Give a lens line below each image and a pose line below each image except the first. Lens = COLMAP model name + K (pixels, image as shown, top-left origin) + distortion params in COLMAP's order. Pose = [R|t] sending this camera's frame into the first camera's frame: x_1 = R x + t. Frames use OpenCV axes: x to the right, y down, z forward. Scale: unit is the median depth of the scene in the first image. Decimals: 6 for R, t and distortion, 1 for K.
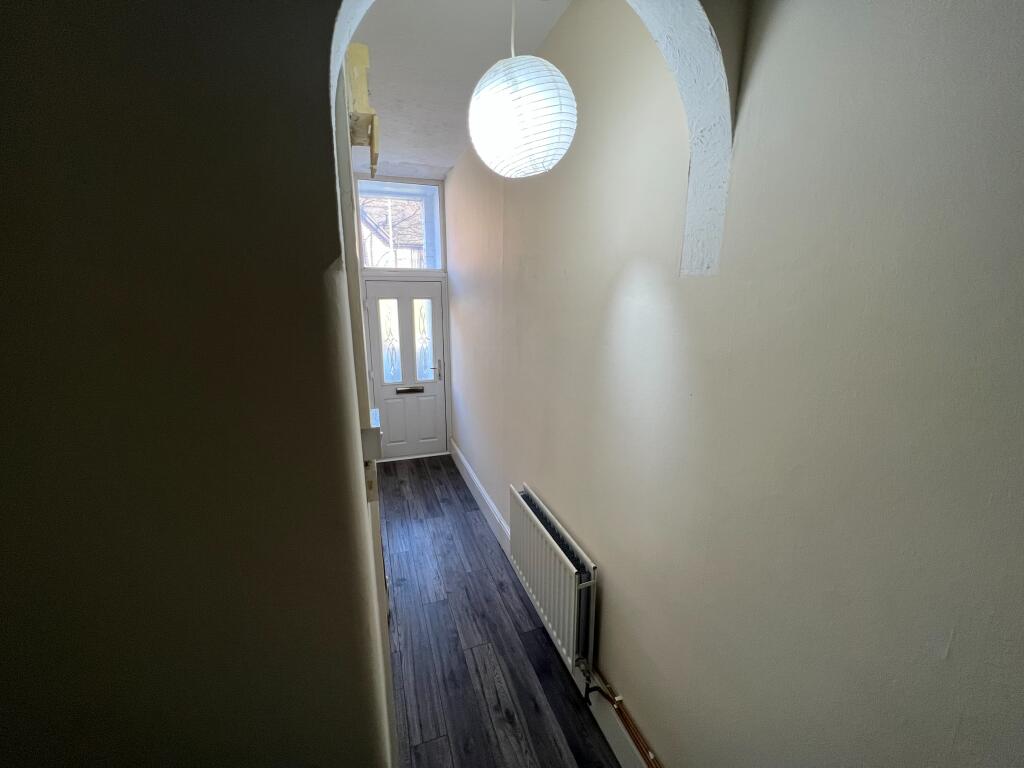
lens RADIAL K [[409.8, 0, 512.0], [0, 409.8, 382.2], [0, 0, 1]] dist [-0.002757, -0.000051]
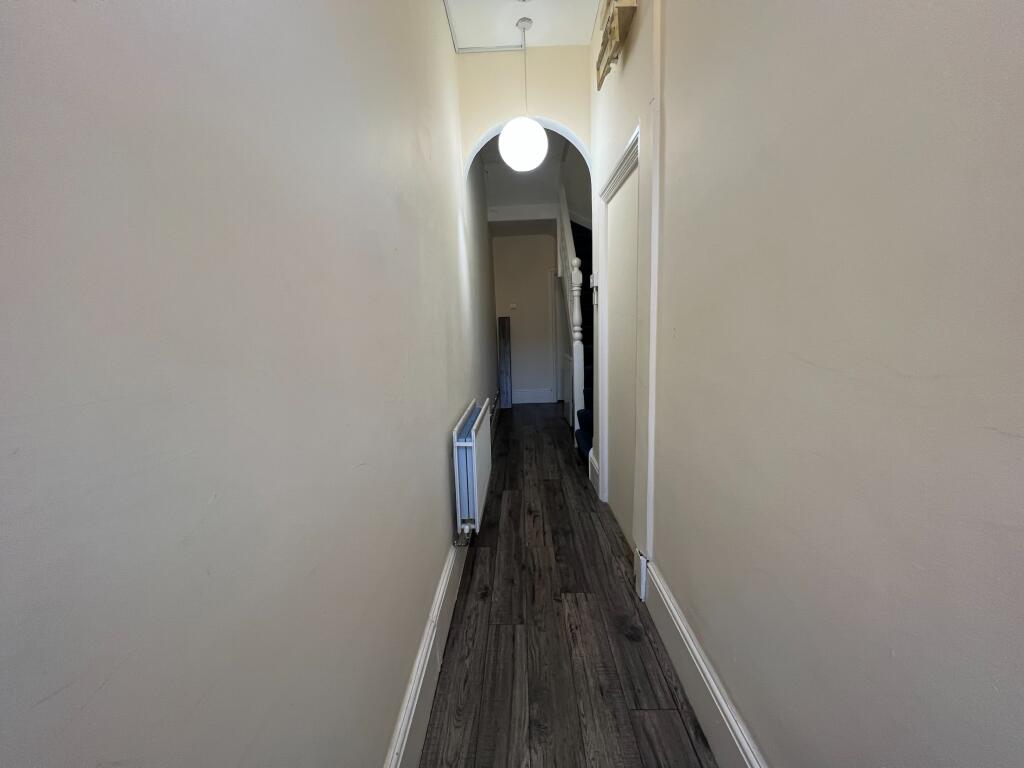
lens RADIAL K [[409.8, 0, 512.3], [0, 409.8, 383.5], [0, 0, 1]] dist [-0.002757, -0.000051]
pose [[-0.934507, -0.022413, 0.355239, -0.369333], [0.110889, 0.930018, 0.350385, -0.102069], [-0.338232, 0.366829, -0.866623, 1.720606]]
